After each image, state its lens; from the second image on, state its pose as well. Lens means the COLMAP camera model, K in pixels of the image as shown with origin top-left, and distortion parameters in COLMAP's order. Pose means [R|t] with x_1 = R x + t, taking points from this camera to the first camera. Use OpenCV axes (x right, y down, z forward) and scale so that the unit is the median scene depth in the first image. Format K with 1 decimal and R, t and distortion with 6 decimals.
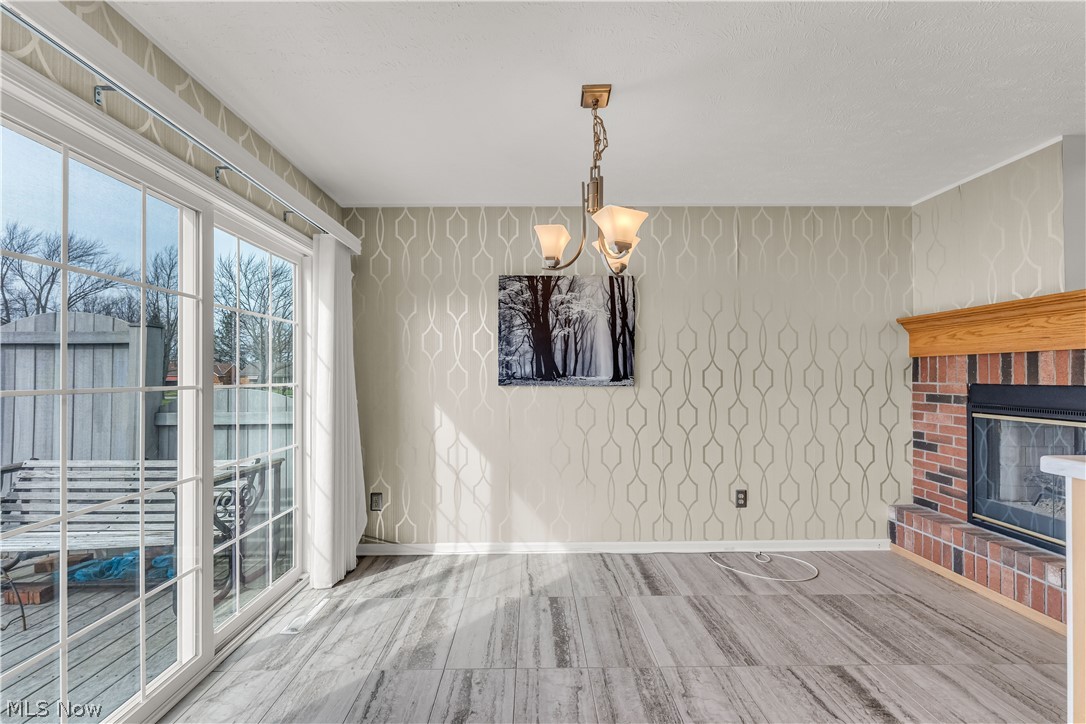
lens RADIAL K [[440.2, 0, 537.2], [0, 440.2, 371.9], [0, 0, 1]] dist [0.001008, -0.001105]
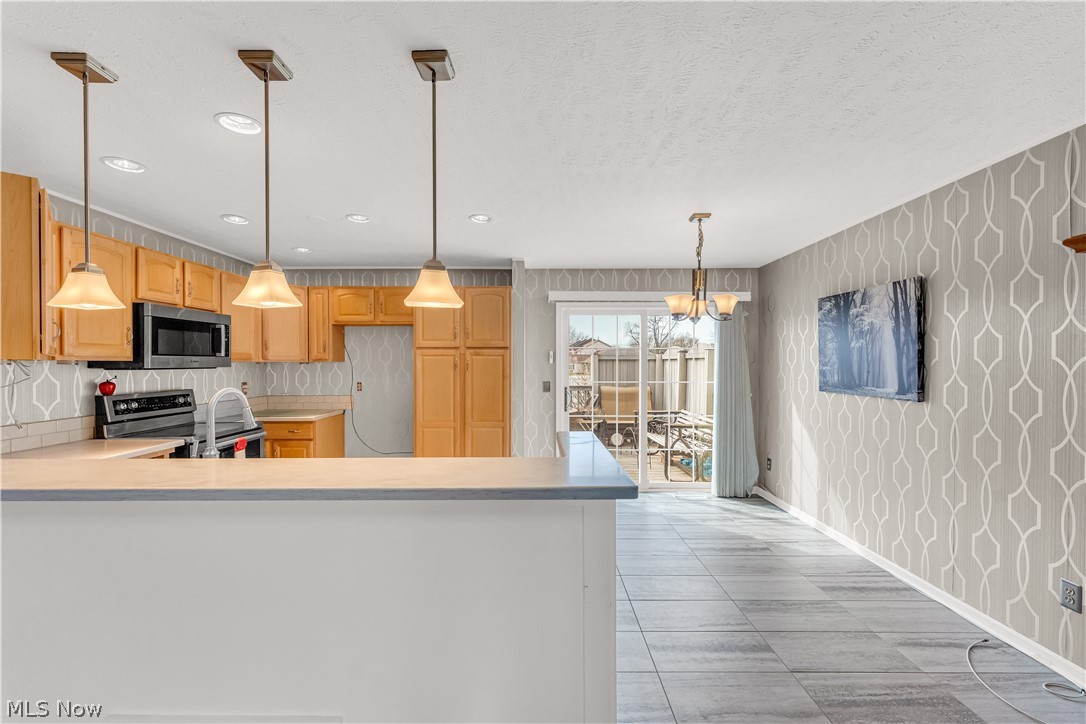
lens RADIAL K [[440.2, 0, 533.9], [0, 440.2, 368.7], [0, 0, 1]] dist [0.001008, -0.001105]
pose [[-0.019670, 0.016158, -0.999676, 1.125524], [0.008852, 0.999833, 0.015986, -0.055071], [0.999767, -0.008535, -0.019810, 0.250615]]
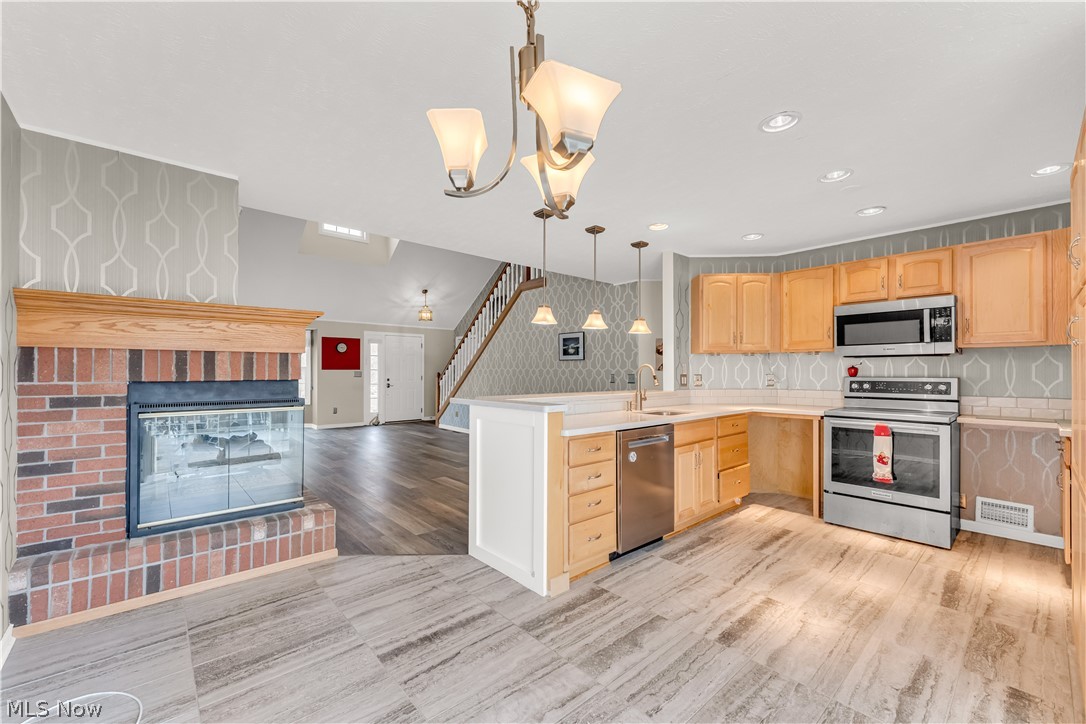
lens RADIAL K [[440.2, 0, 537.9], [0, 440.2, 366.2], [0, 0, 1]] dist [0.001008, -0.001105]
pose [[-0.651856, 0.011471, 0.758256, -0.206588], [-0.004143, 0.999817, -0.018687, 0.007500], [-0.758332, -0.015323, -0.651689, 0.856665]]
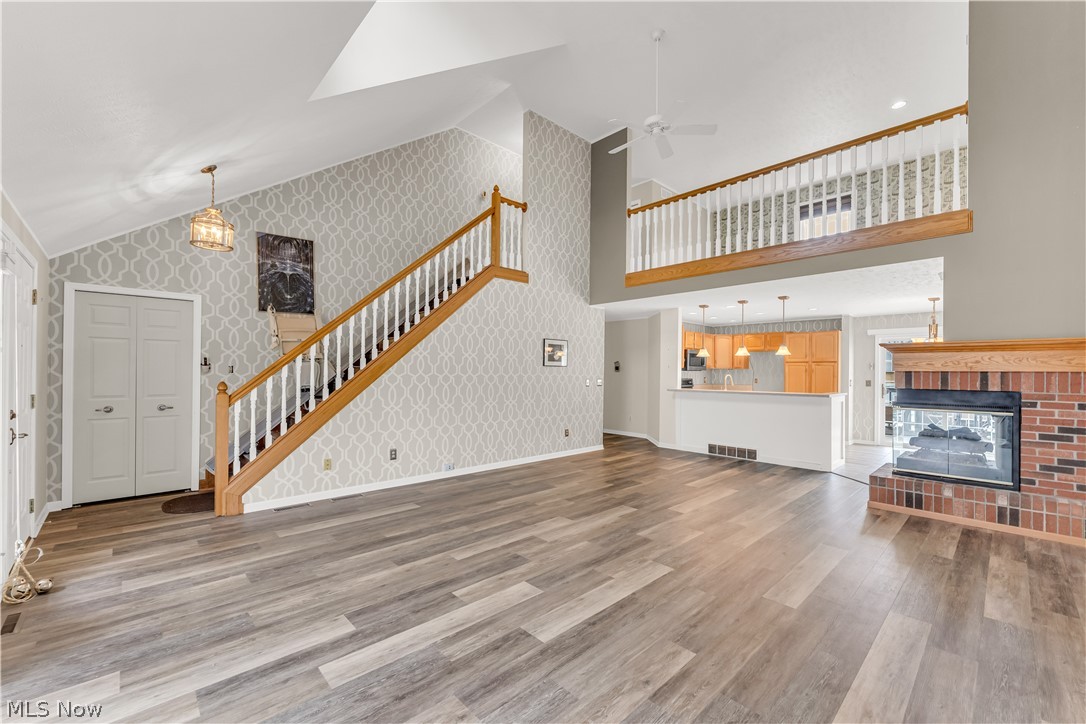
lens RADIAL K [[440.2, 0, 539.5], [0, 440.2, 367.4], [0, 0, 1]] dist [0.001008, -0.001105]
pose [[-0.734851, -0.008975, -0.678169, 2.968624], [-0.000023, 0.999913, -0.013208, -0.029033], [0.678228, -0.009690, -0.734788, 0.905734]]
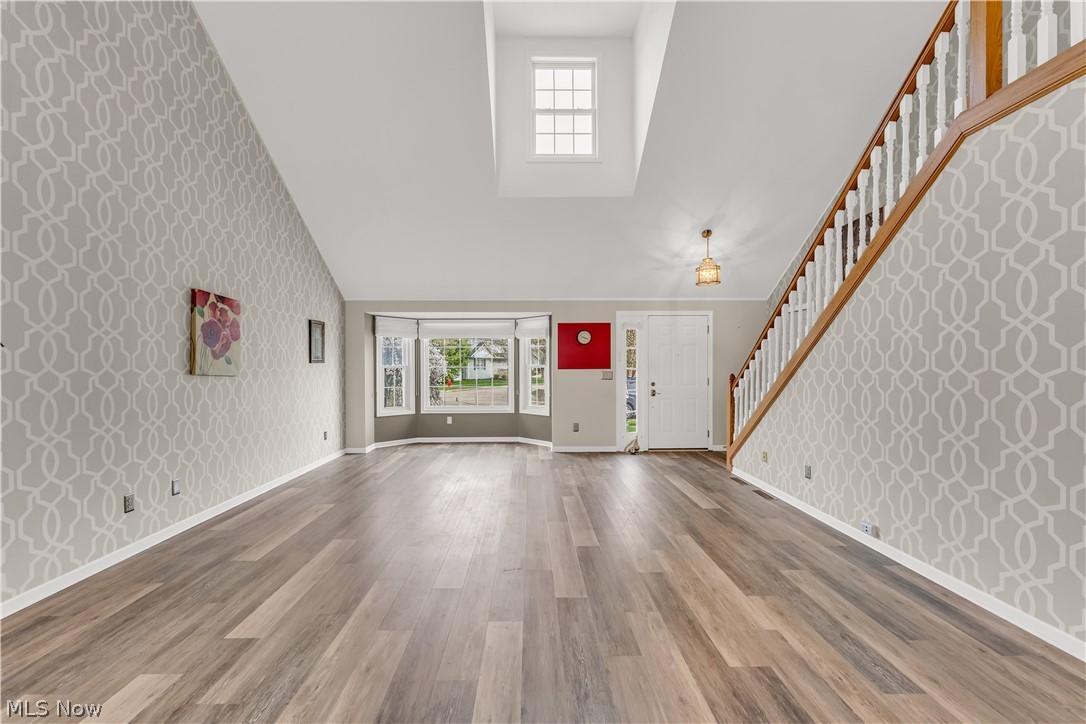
lens RADIAL K [[440.2, 0, 533.5], [0, 440.2, 369.7], [0, 0, 1]] dist [0.001008, -0.001105]
pose [[0.001739, -0.004249, 0.999989, 0.918696], [-0.004519, 0.999981, 0.004257, -0.025391], [-0.999988, -0.004526, 0.001720, 0.108323]]
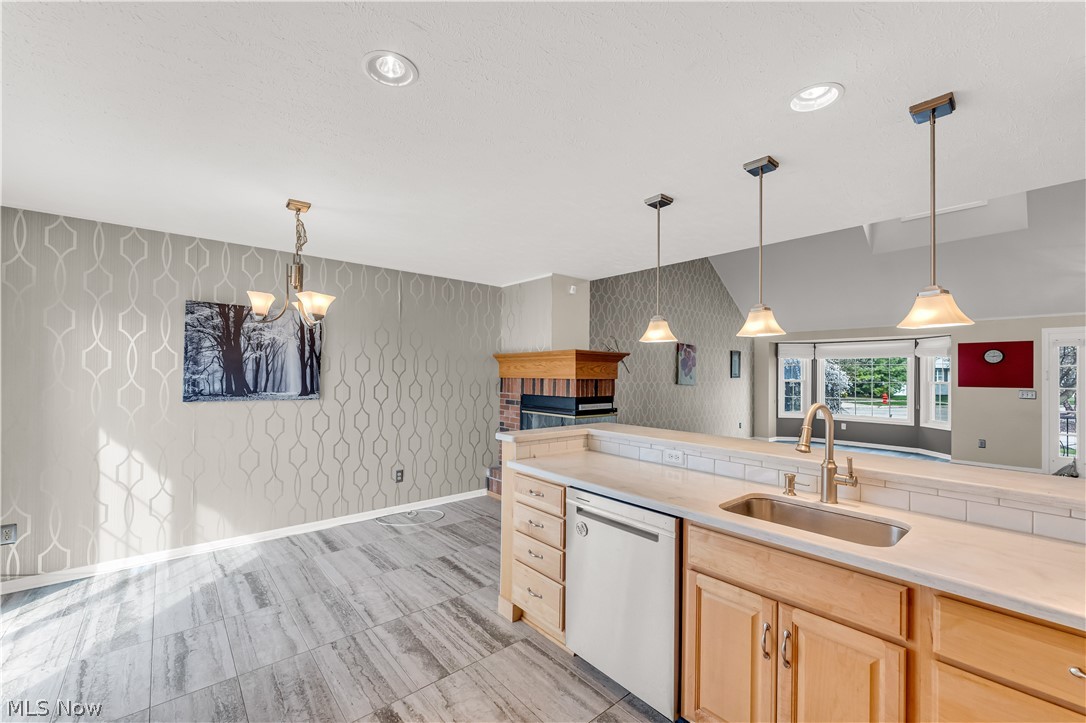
lens RADIAL K [[440.2, 0, 537.0], [0, 440.2, 370.1], [0, 0, 1]] dist [0.001008, -0.001105]
pose [[0.769660, 0.016673, 0.638237, -0.111277], [-0.017633, 0.999833, -0.004855, -0.057399], [-0.638211, -0.007517, 0.769825, -0.386397]]
